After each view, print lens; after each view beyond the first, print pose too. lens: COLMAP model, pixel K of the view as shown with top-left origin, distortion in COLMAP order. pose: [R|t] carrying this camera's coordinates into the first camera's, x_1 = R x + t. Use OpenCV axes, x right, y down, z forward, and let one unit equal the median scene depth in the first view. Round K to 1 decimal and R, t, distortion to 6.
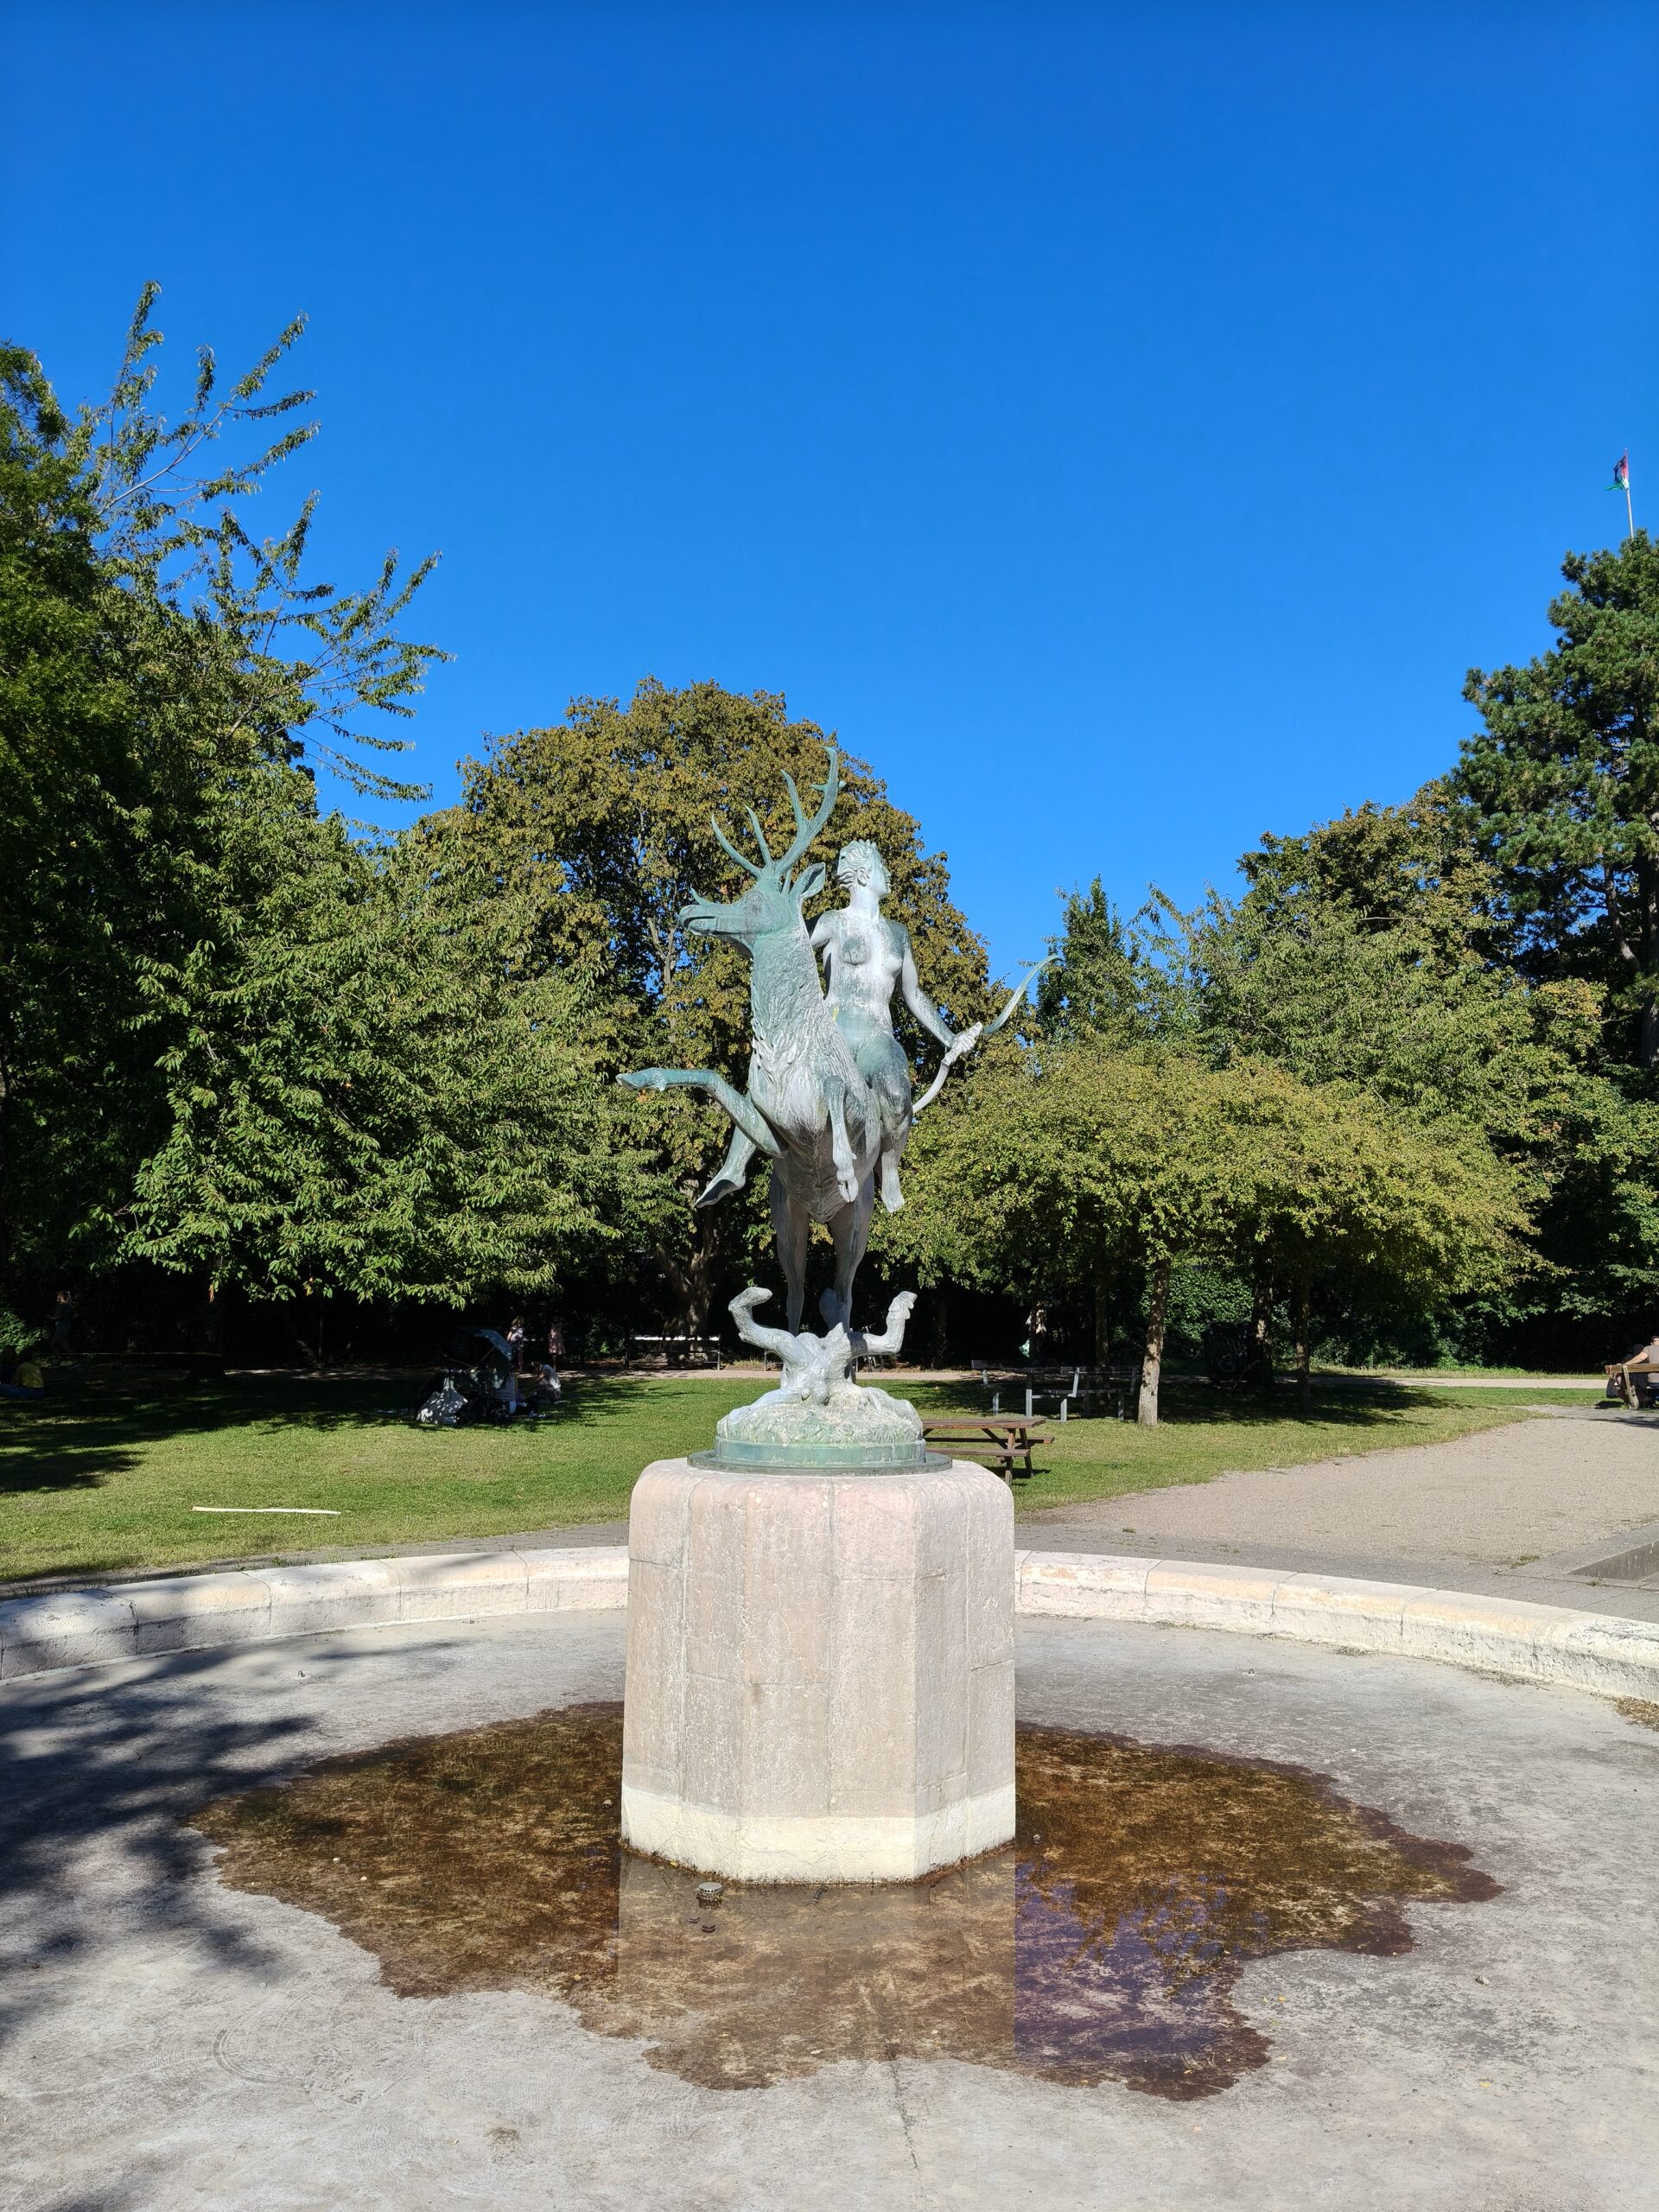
lens RADIAL K [[1662.9, 0, 825.5], [0, 1662.9, 1089.7], [0, 0, 1]] dist [0.060313, -0.106835]
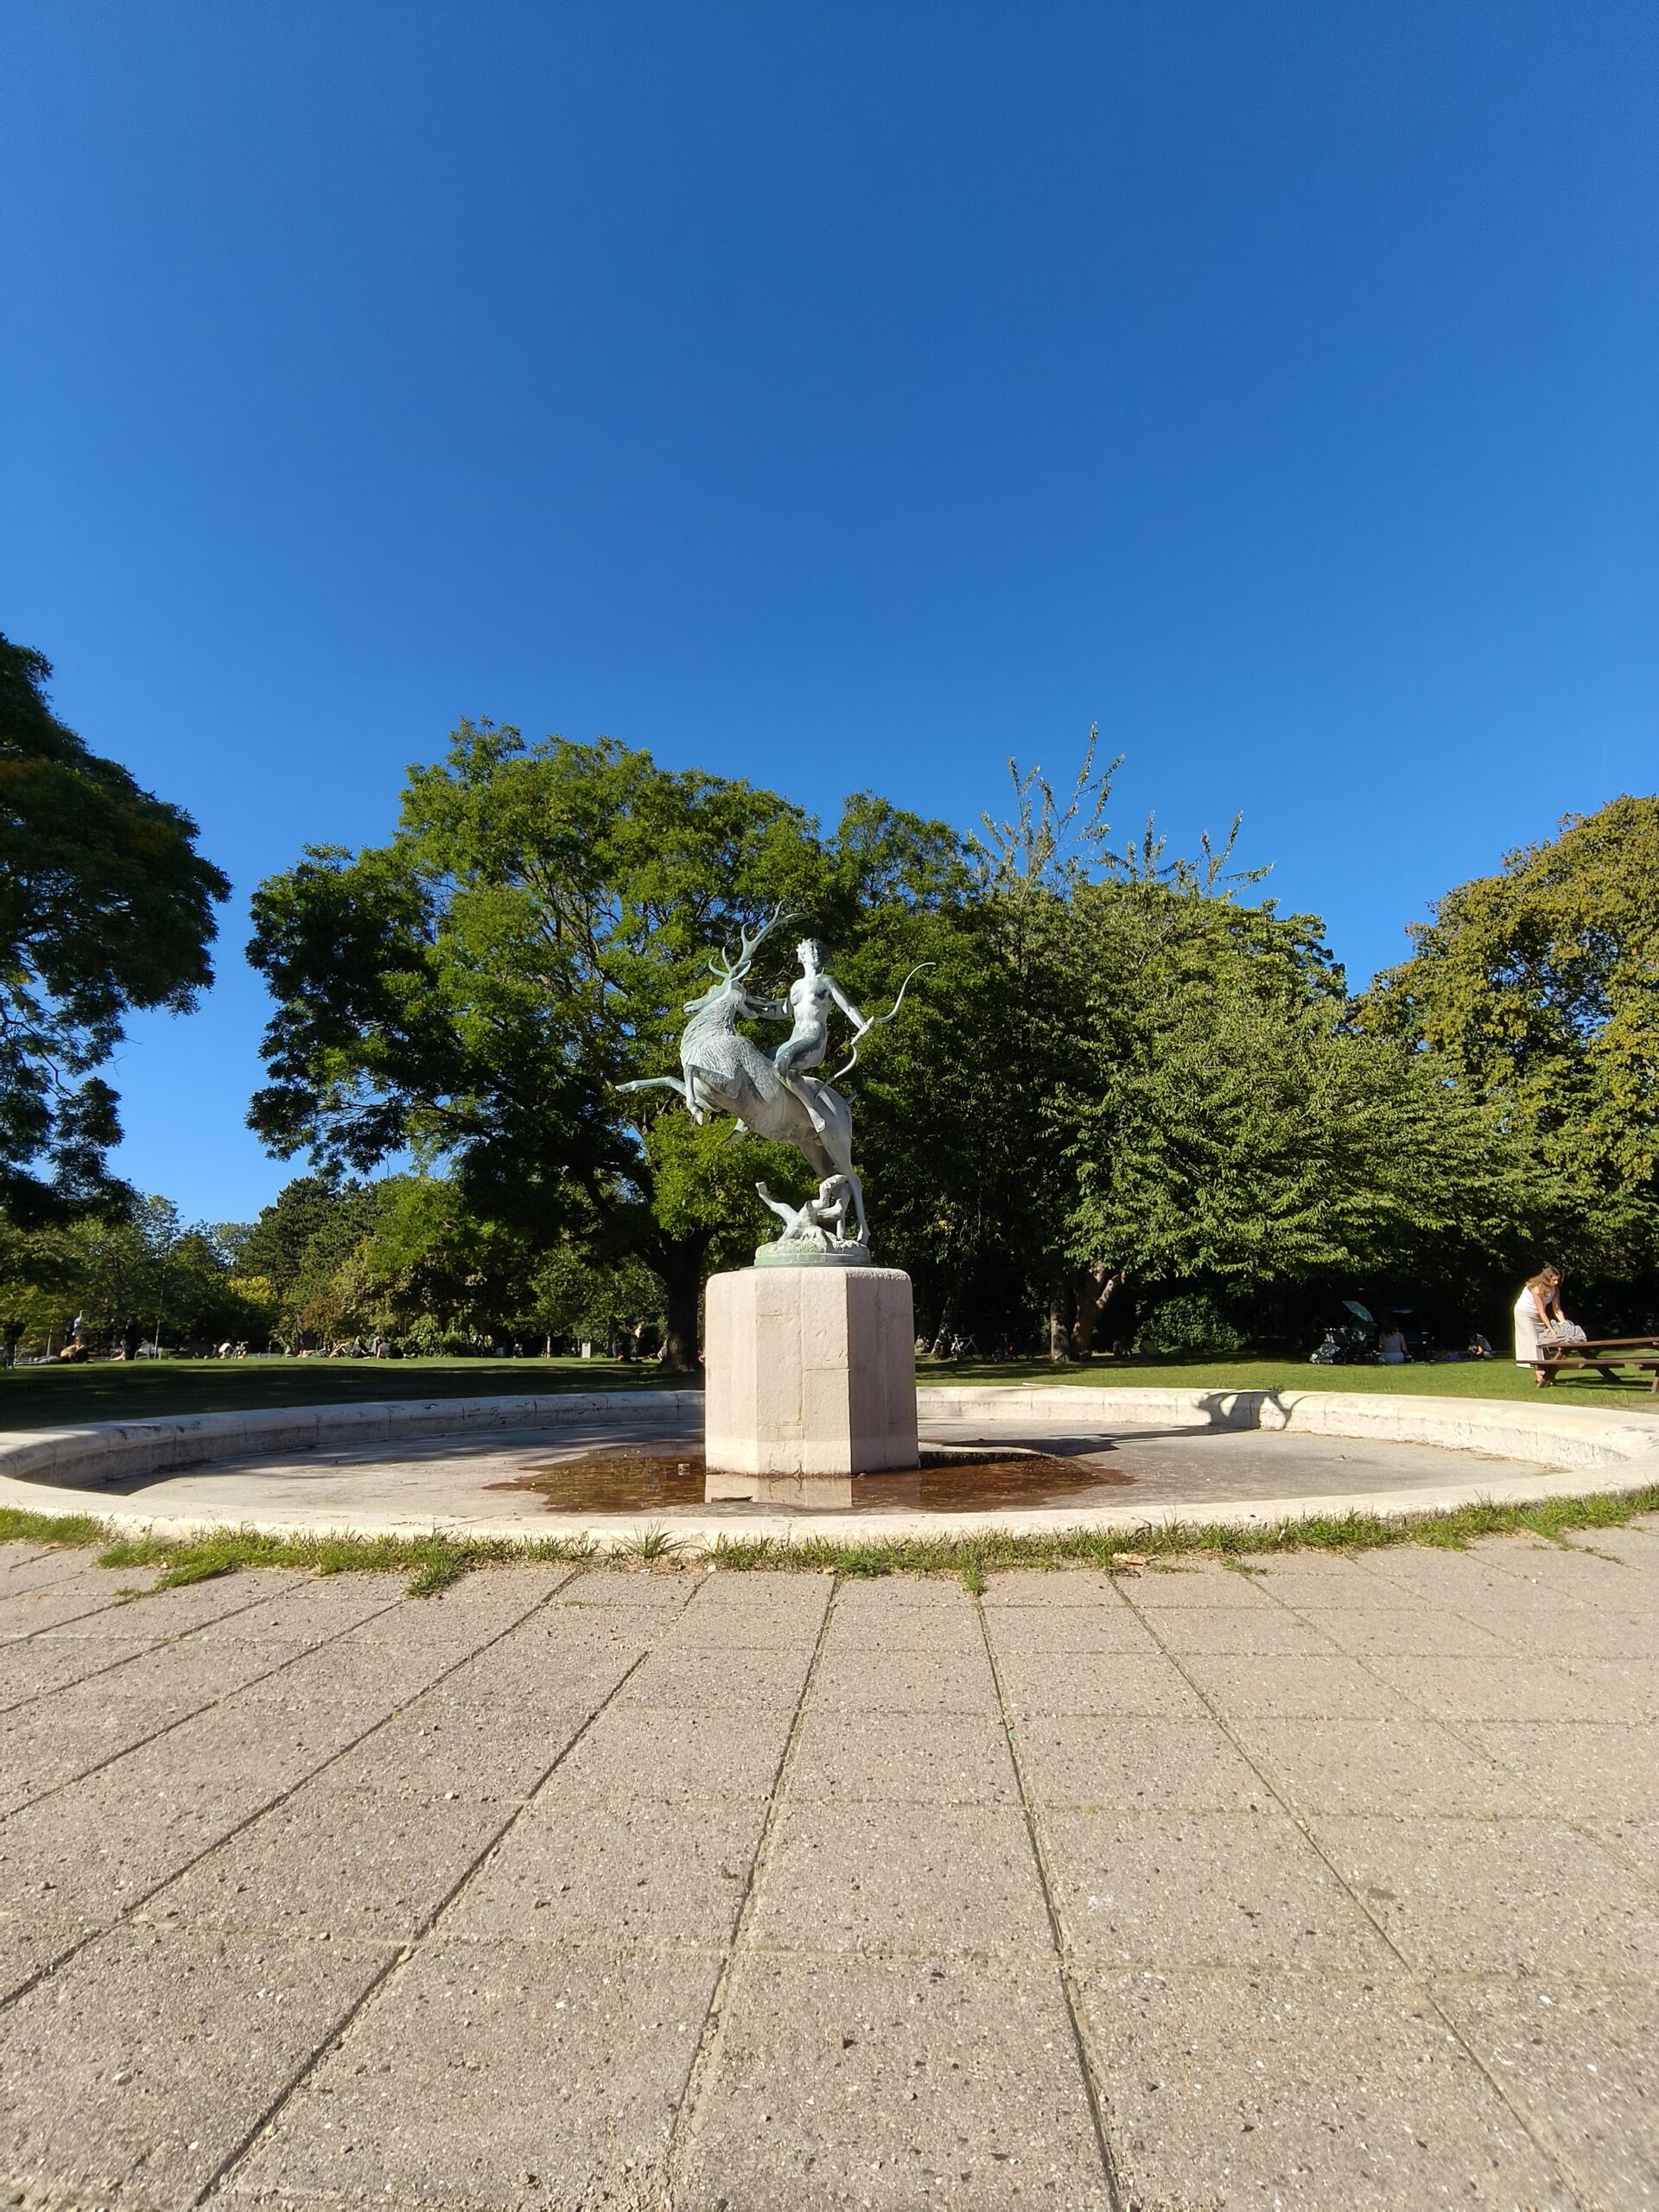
lens RADIAL K [[1024.8, 0, 814.0], [0, 1024.8, 1112.5], [0, 0, 1]] dist [-0.003381, 0.003004]
pose [[0.587093, -0.201194, -0.784119, 0.194475], [0.126451, 0.979525, -0.156654, 0.048491], [0.799582, -0.007182, 0.600514, 0.068295]]
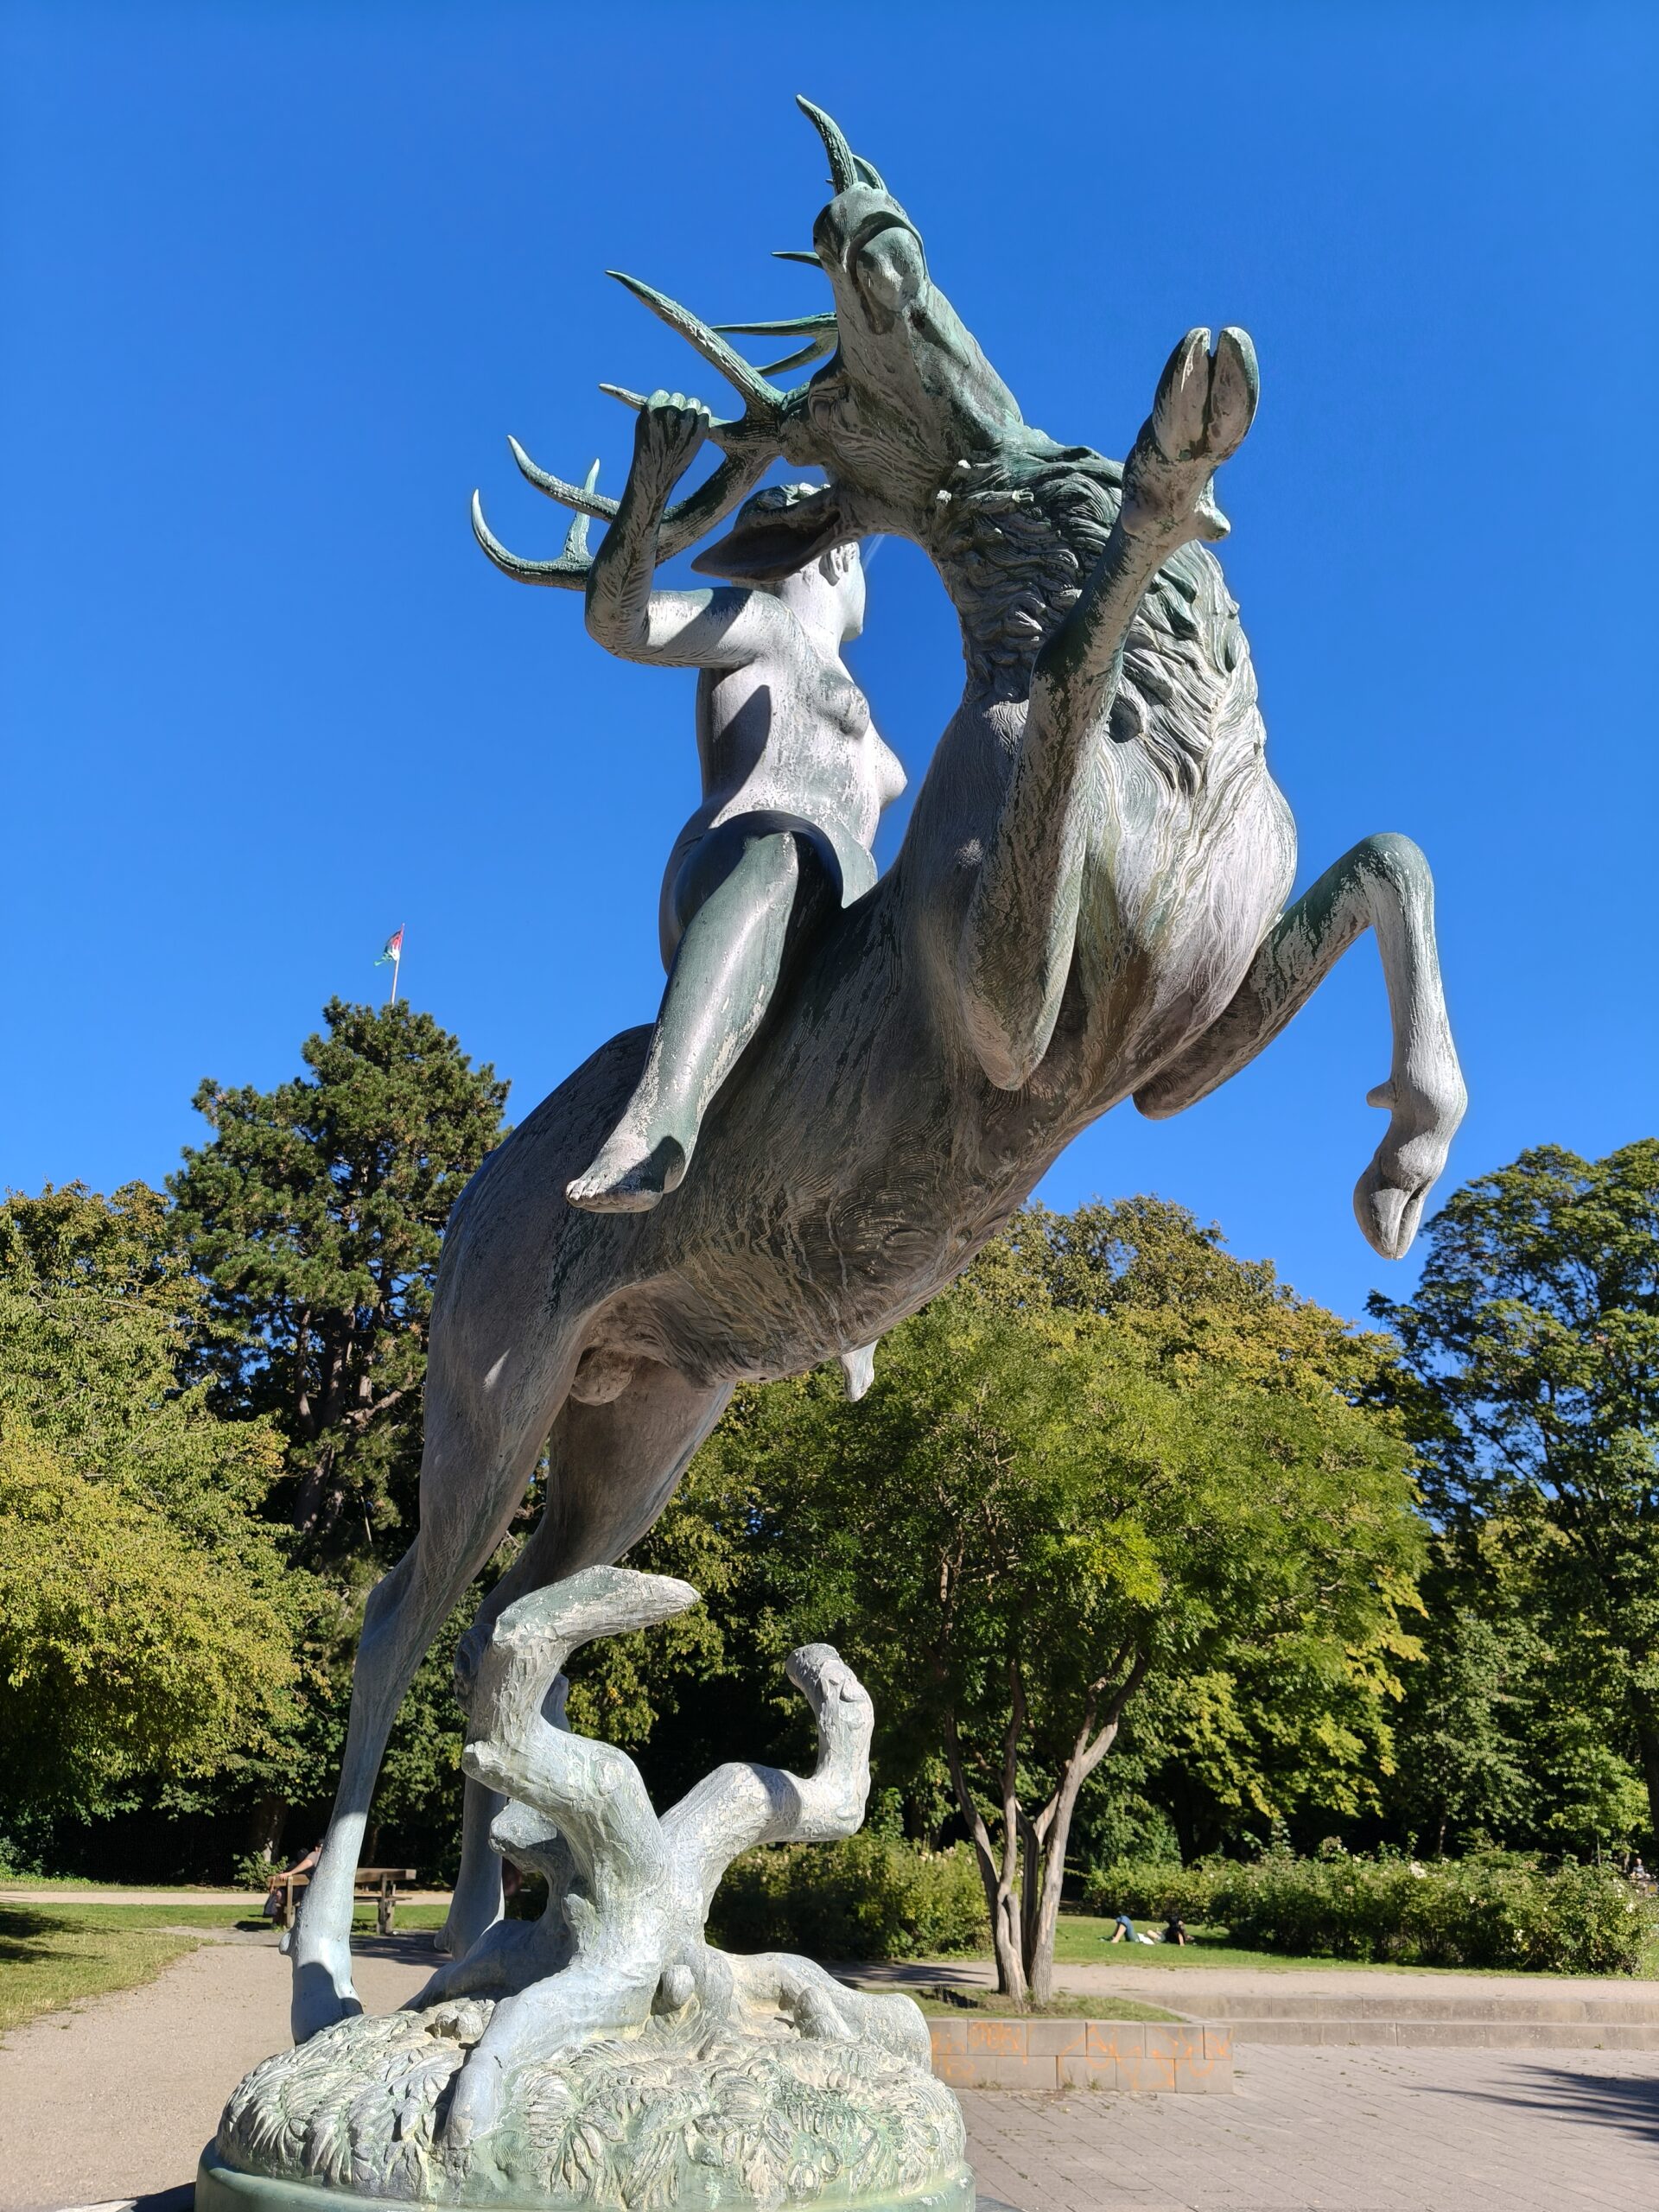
lens RADIAL K [[1719.2, 0, 836.7], [0, 1719.2, 1092.3], [0, 0, 1]] dist [-0.014617, -0.020978]
pose [[0.668666, 0.307262, 0.677109, -0.047516], [-0.116869, 0.942738, -0.312389, 0.026681], [-0.734321, 0.129751, 0.666286, 0.160422]]
